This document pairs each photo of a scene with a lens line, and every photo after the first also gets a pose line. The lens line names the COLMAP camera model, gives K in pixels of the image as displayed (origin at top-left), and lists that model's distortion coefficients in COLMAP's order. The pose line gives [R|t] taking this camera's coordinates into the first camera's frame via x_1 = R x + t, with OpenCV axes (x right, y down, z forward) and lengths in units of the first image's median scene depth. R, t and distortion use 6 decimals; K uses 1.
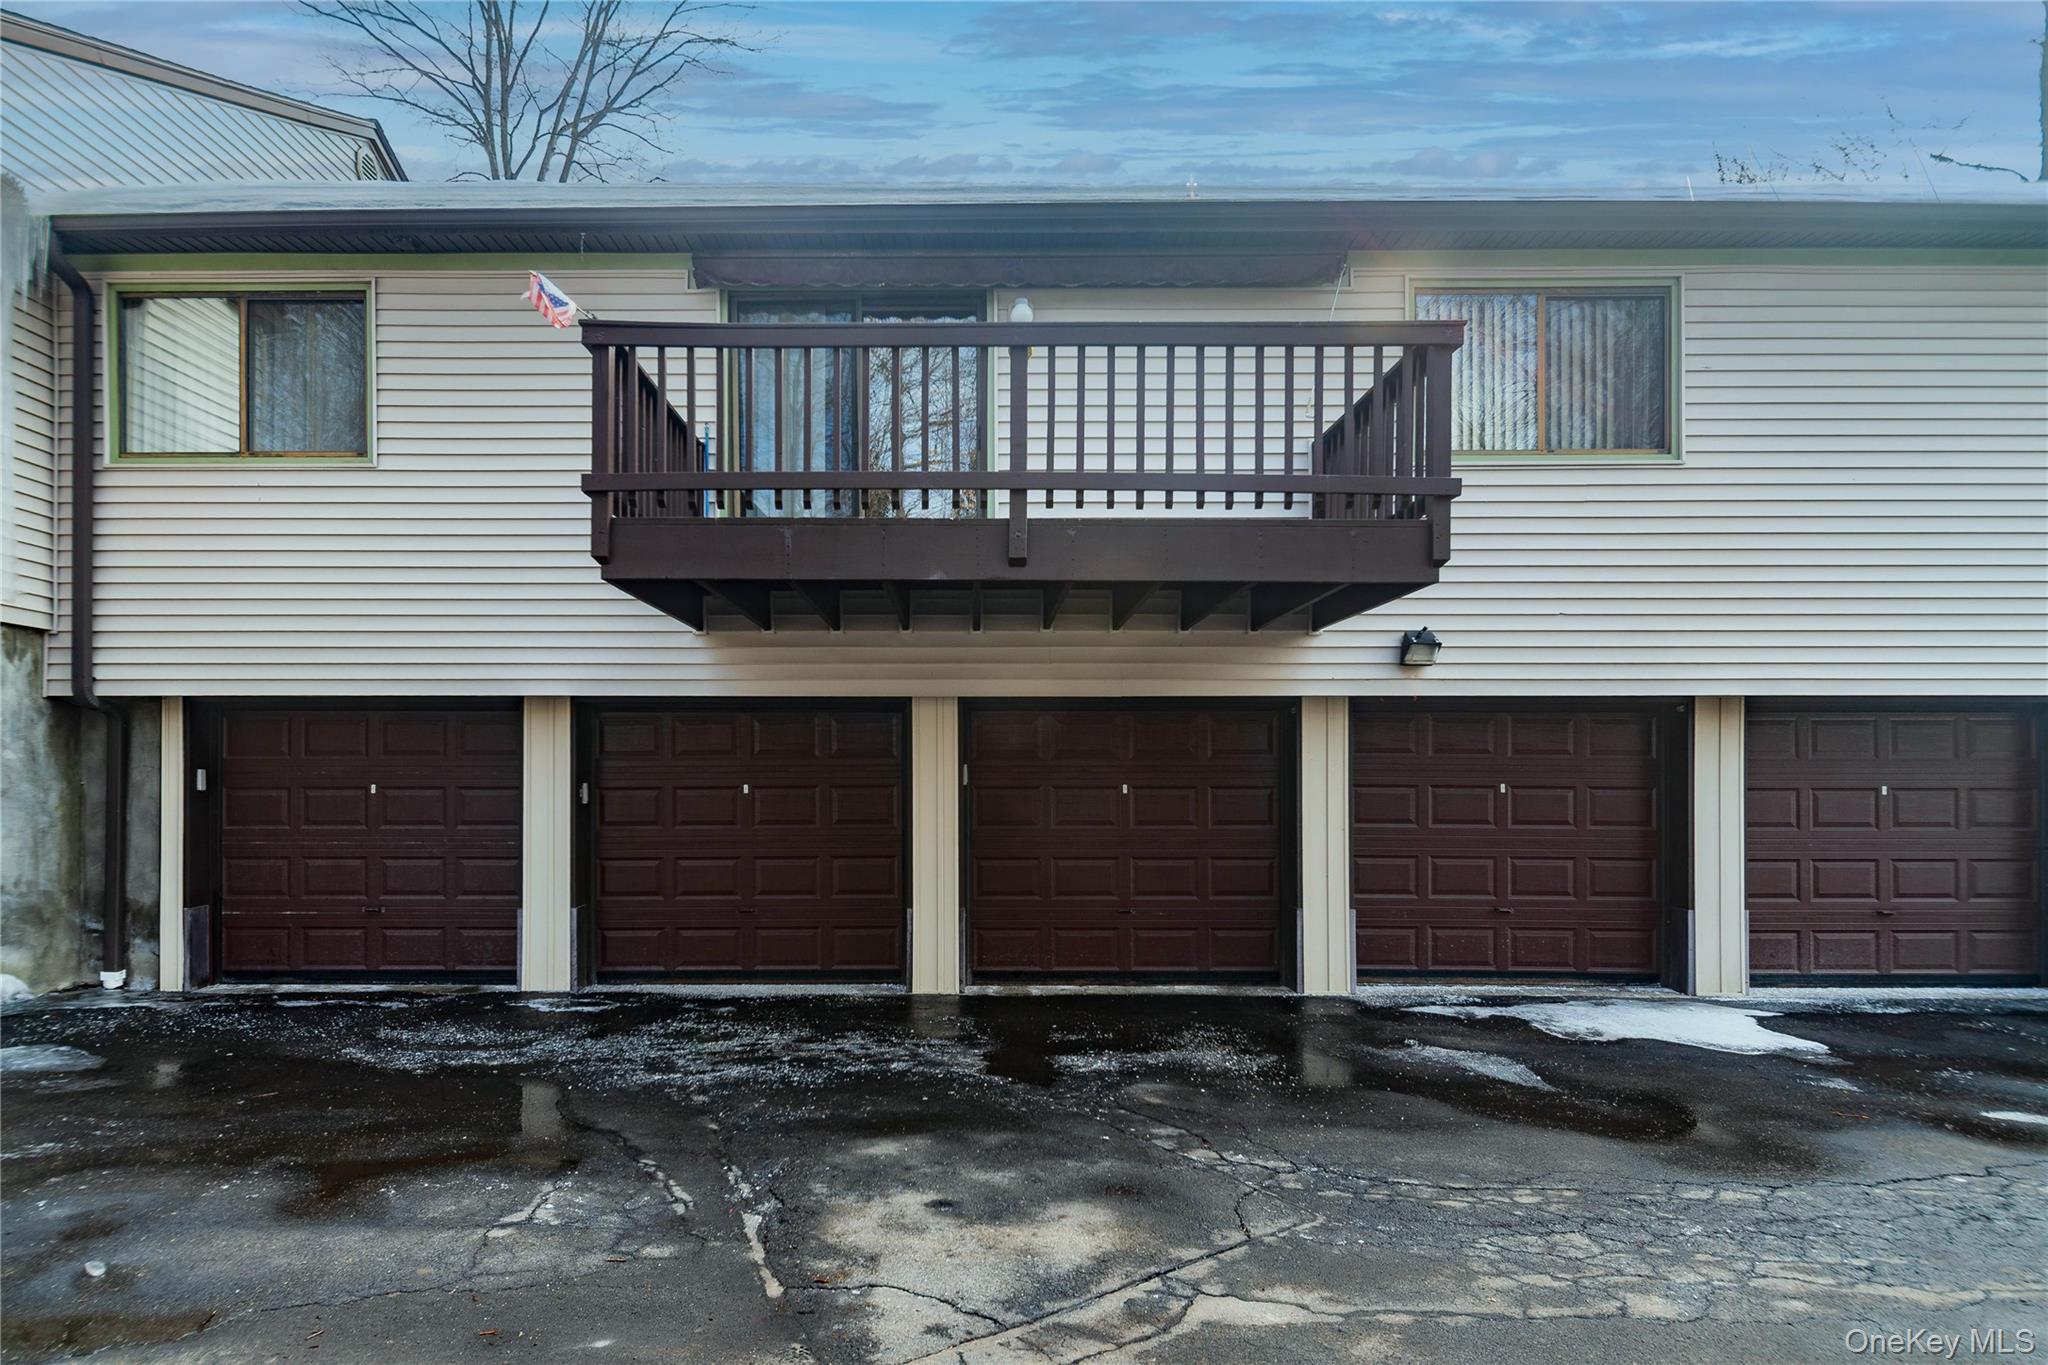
lens RADIAL K [[1178.0, 0, 1024.0], [0, 1178.0, 682.5], [0, 0, 1]] dist [0.009838, -0.001170]
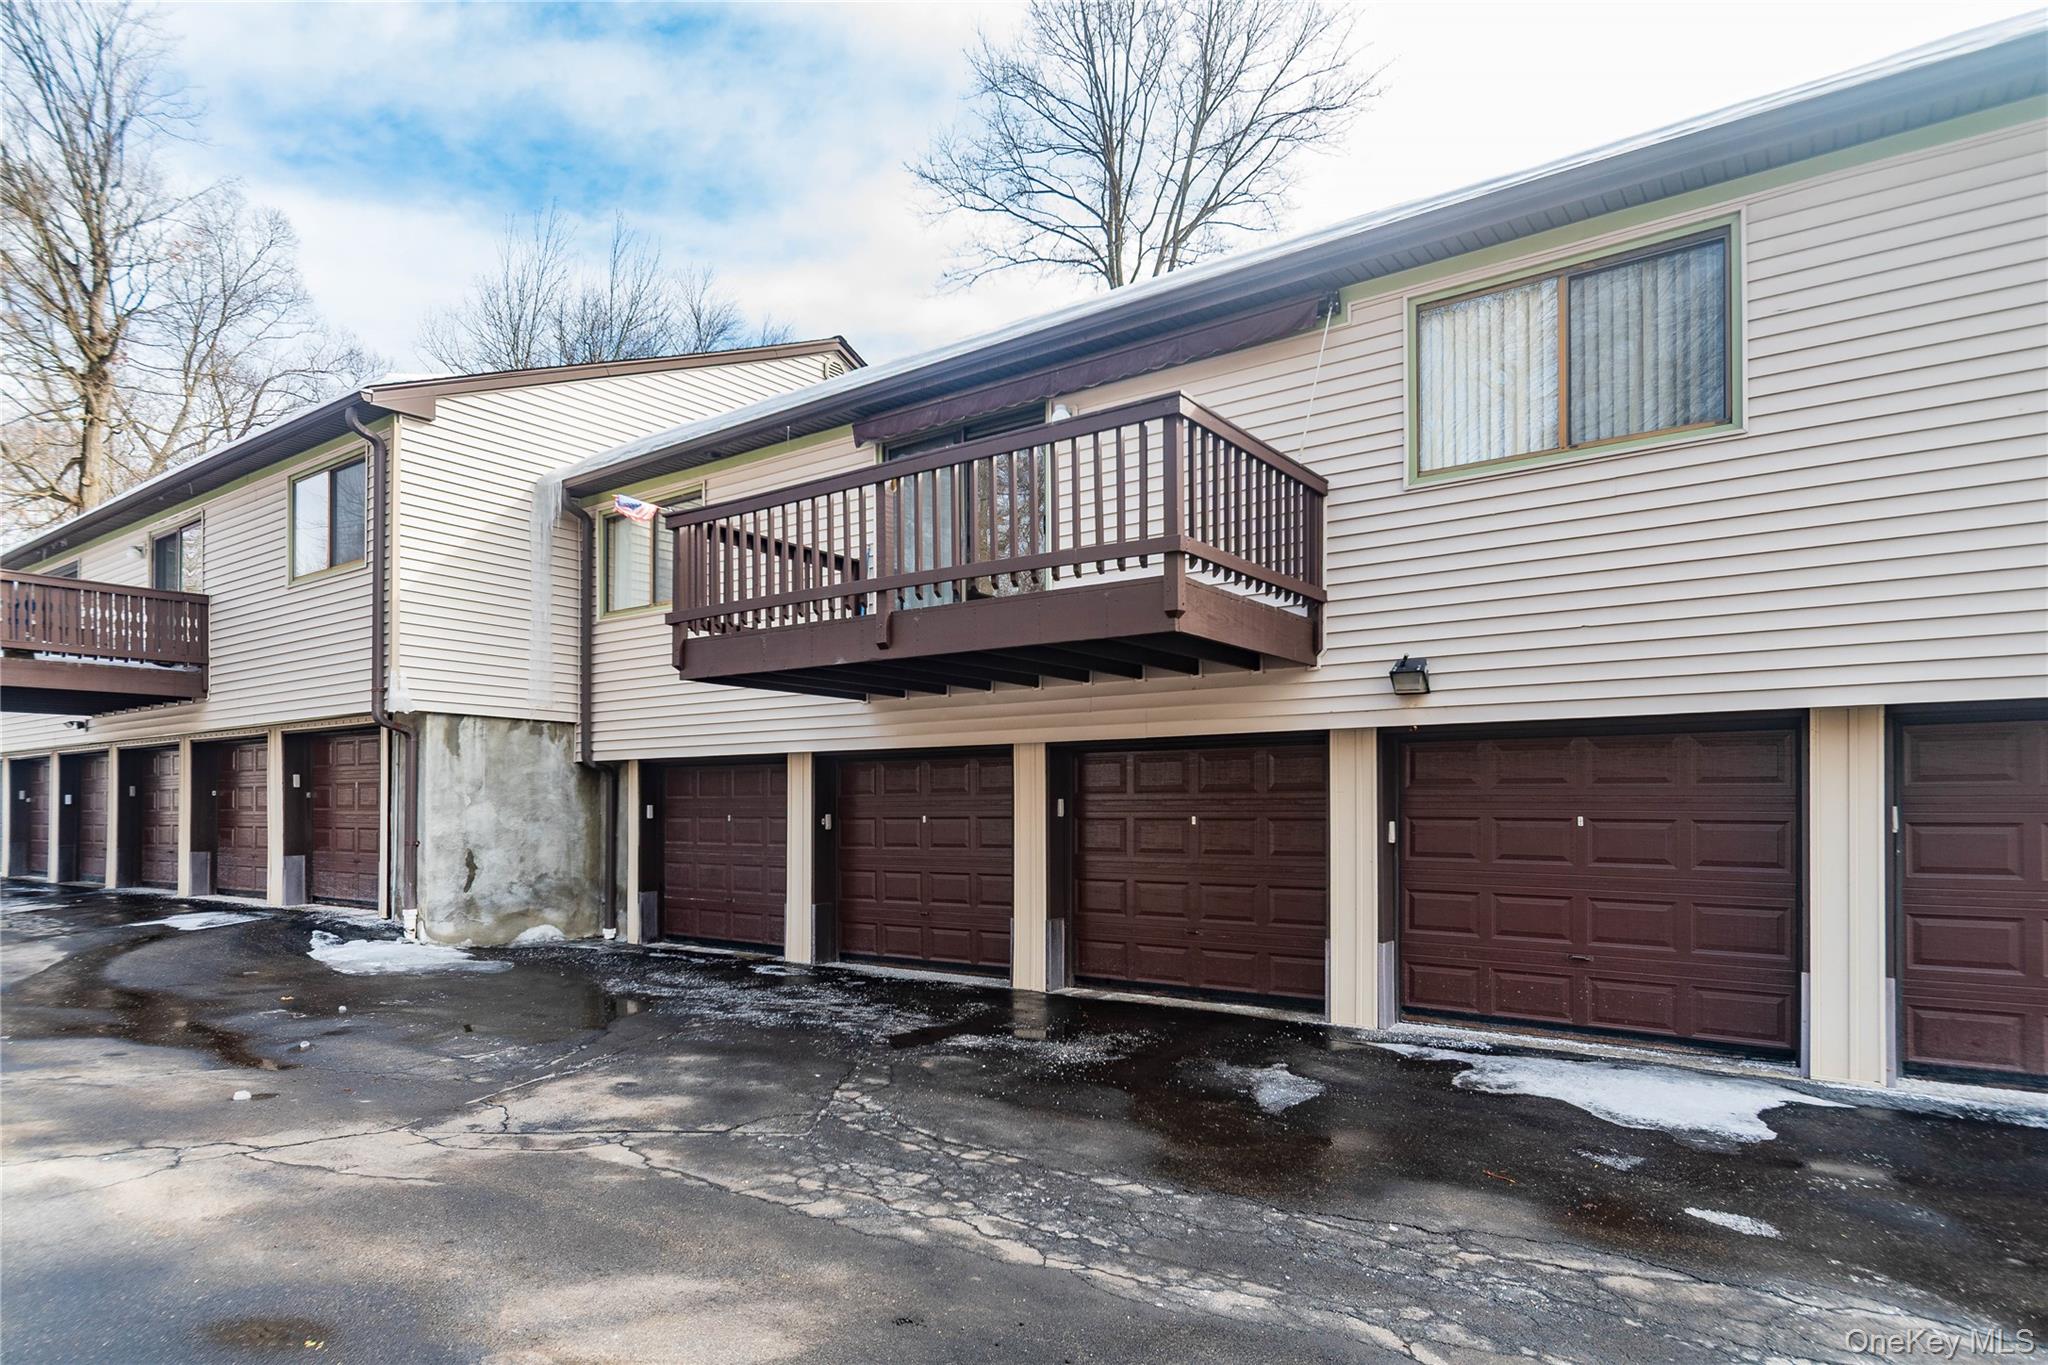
lens RADIAL K [[1178.0, 0, 1024.0], [0, 1178.0, 682.5], [0, 0, 1]] dist [0.009838, -0.001170]
pose [[0.803395, -0.064873, -0.591902, 0.675289], [0.049357, 0.997882, -0.042376, 0.001413], [0.593397, 0.004830, 0.804895, 0.026281]]
